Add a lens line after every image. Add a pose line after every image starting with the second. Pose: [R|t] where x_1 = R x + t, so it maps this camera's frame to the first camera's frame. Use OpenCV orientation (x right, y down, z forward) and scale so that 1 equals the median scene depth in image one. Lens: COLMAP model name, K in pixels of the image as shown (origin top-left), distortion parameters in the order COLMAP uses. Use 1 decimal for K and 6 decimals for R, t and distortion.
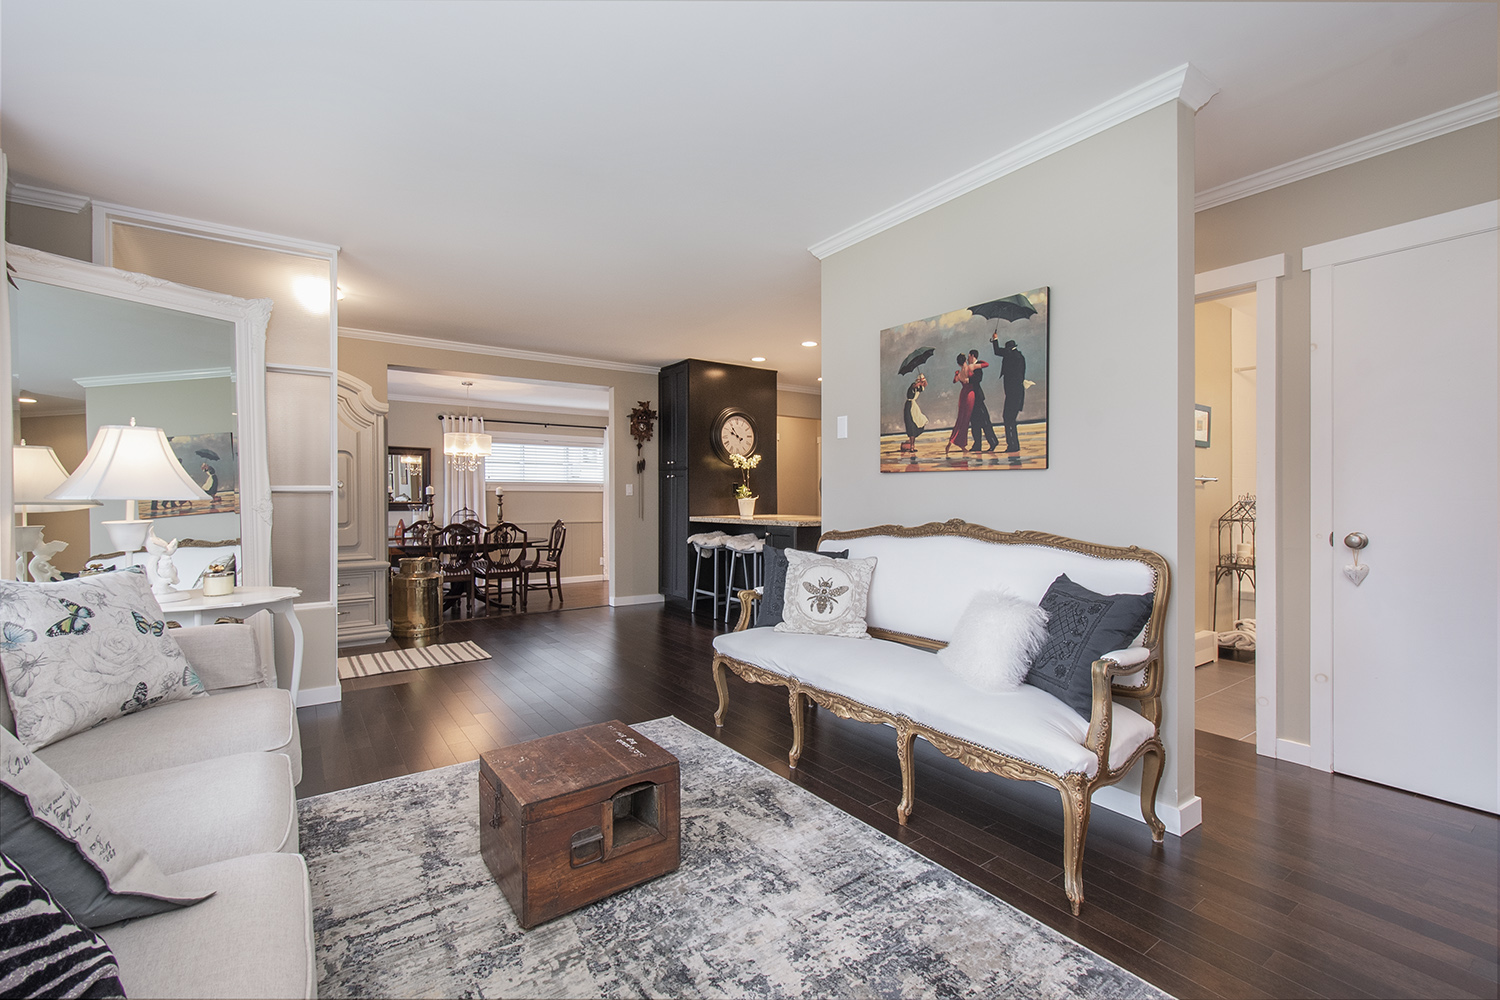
lens RADIAL K [[652.2, 0, 756.9], [0, 652.2, 497.9], [0, 0, 1]] dist [0.020319, -0.008269]
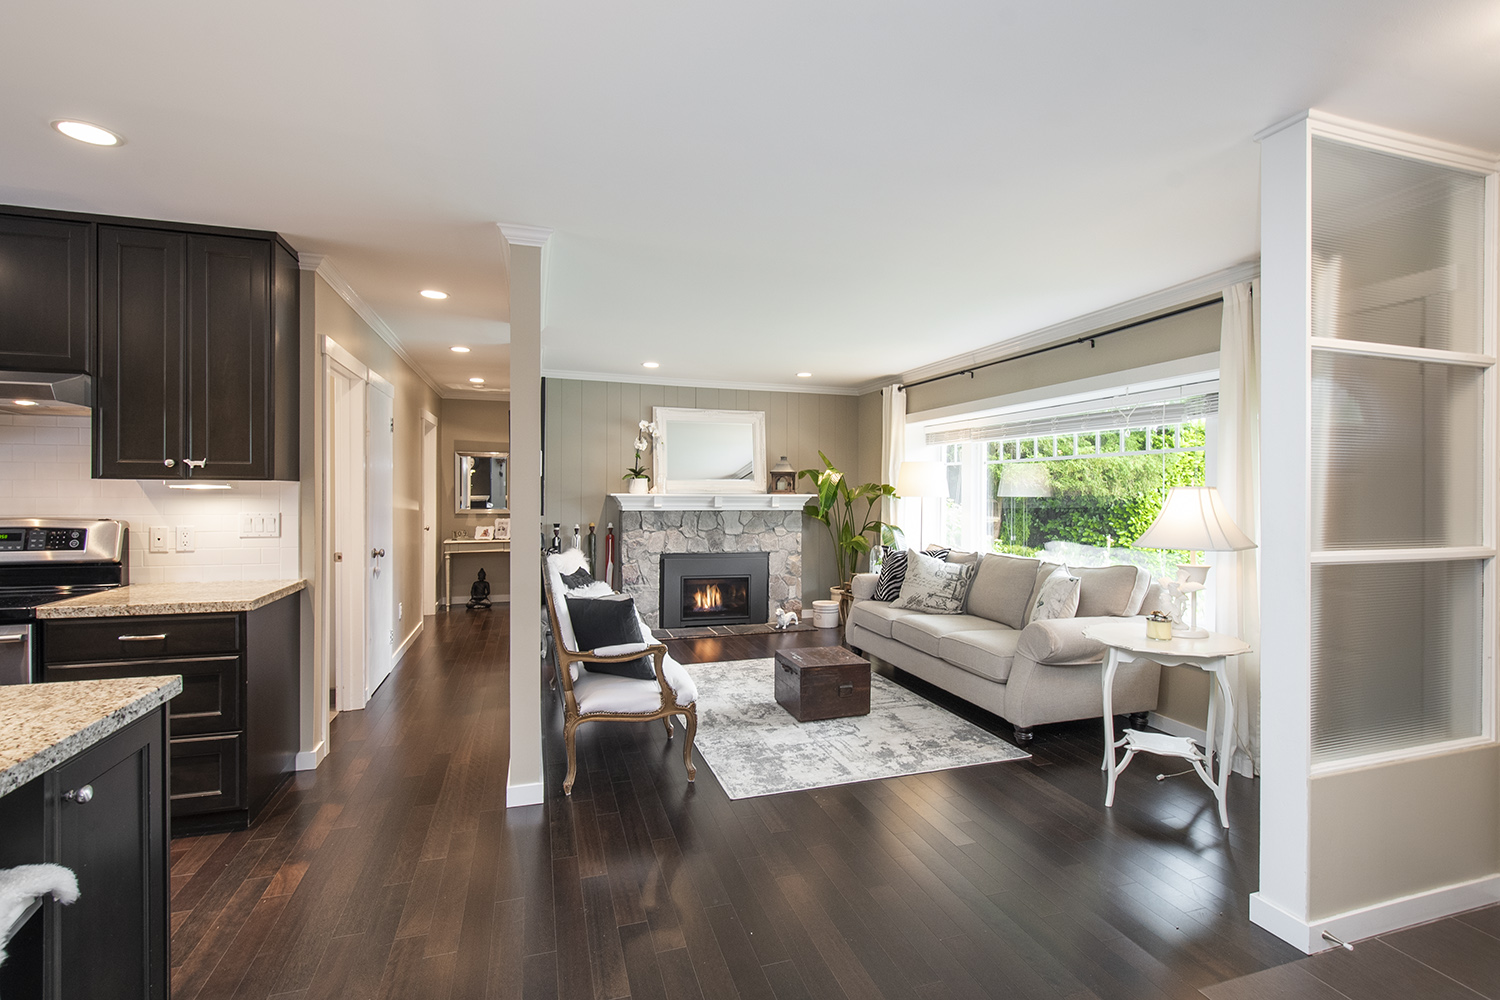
lens RADIAL K [[690.6, 0, 757.3], [0, 690.6, 495.2], [0, 0, 1]] dist [0.014492, -0.007990]
pose [[-0.953575, -0.003375, 0.301136, -0.477535], [-0.001266, 0.999973, 0.007197, -0.082965], [-0.301152, 0.006481, -0.953554, 2.035708]]
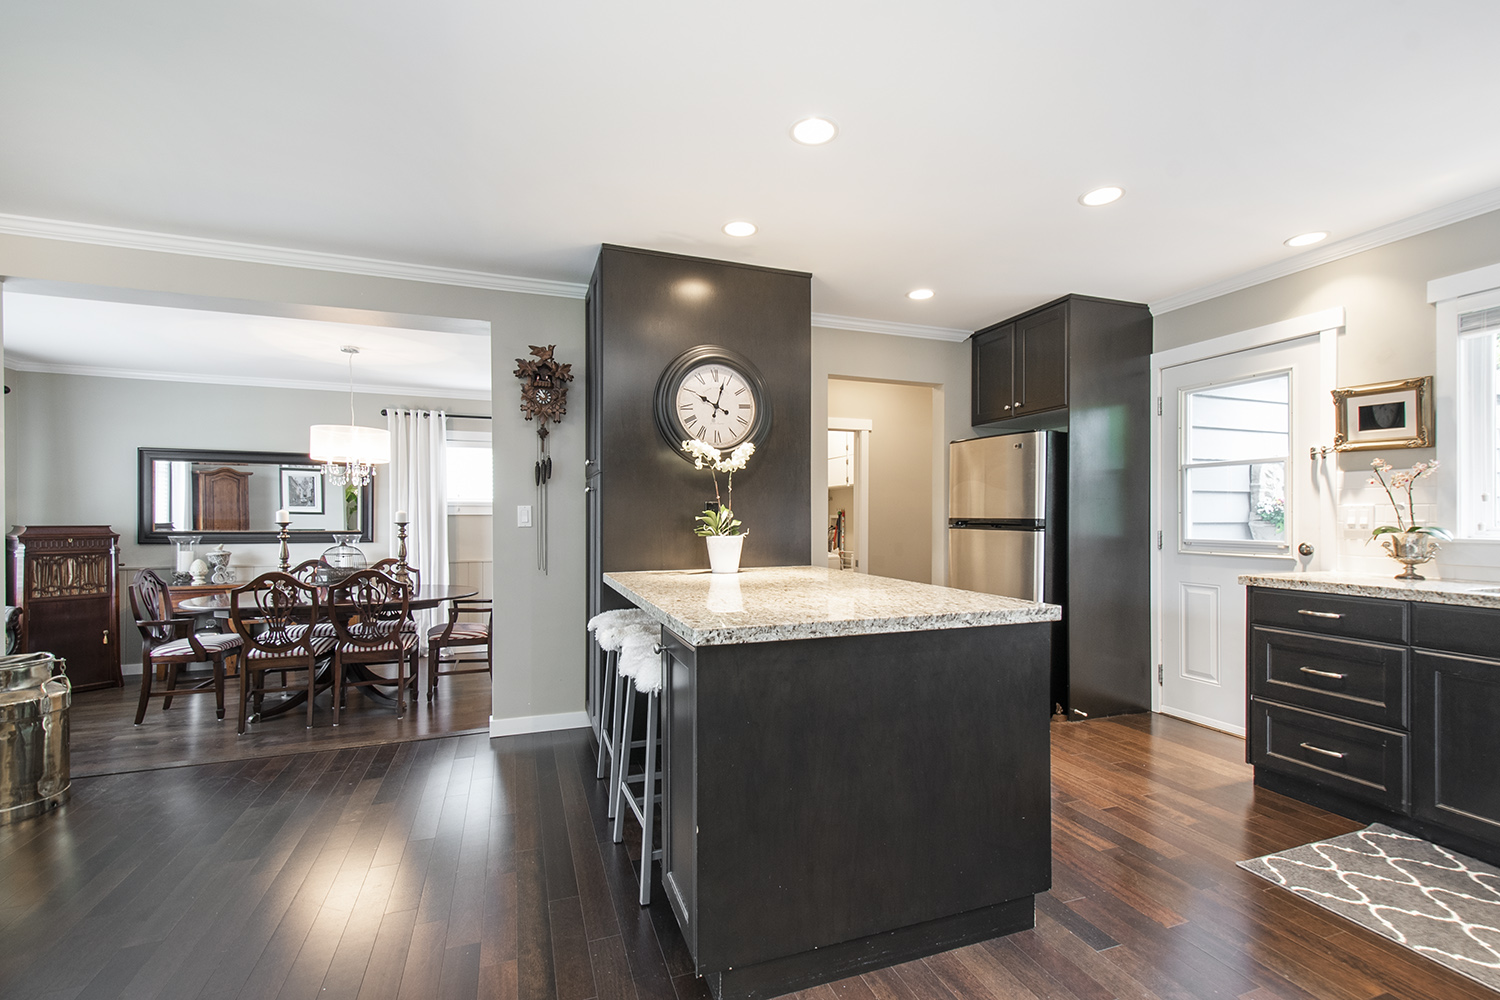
lens RADIAL K [[652.2, 0, 755.0], [0, 652.2, 517.4], [0, 0, 1]] dist [0.020319, -0.008269]
pose [[0.964901, 0.001138, -0.262613, 0.279958], [-0.000925, 0.999999, 0.000933, -0.026585], [0.262614, -0.000657, 0.964901, 1.191010]]
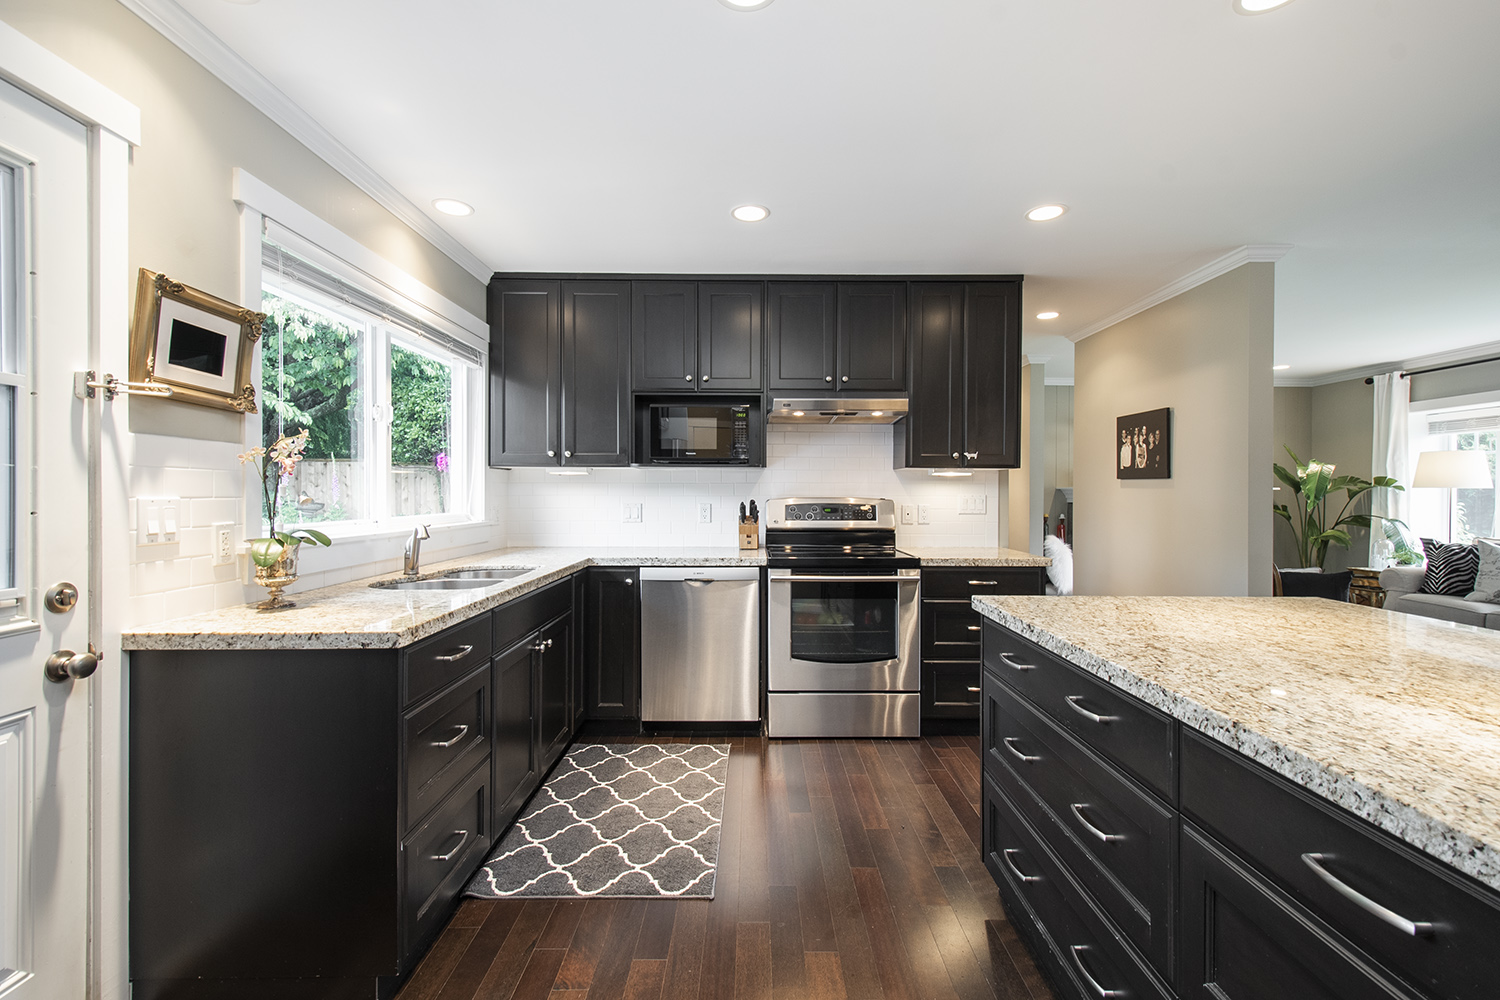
lens RADIAL K [[652.2, 0, 755.2], [0, 652.2, 497.6], [0, 0, 1]] dist [0.020319, -0.008269]
pose [[-0.816658, -0.001889, 0.577118, 0.188770], [0.000769, 0.999990, 0.004361, -0.047672], [-0.577121, 0.004006, -0.816649, 2.564058]]
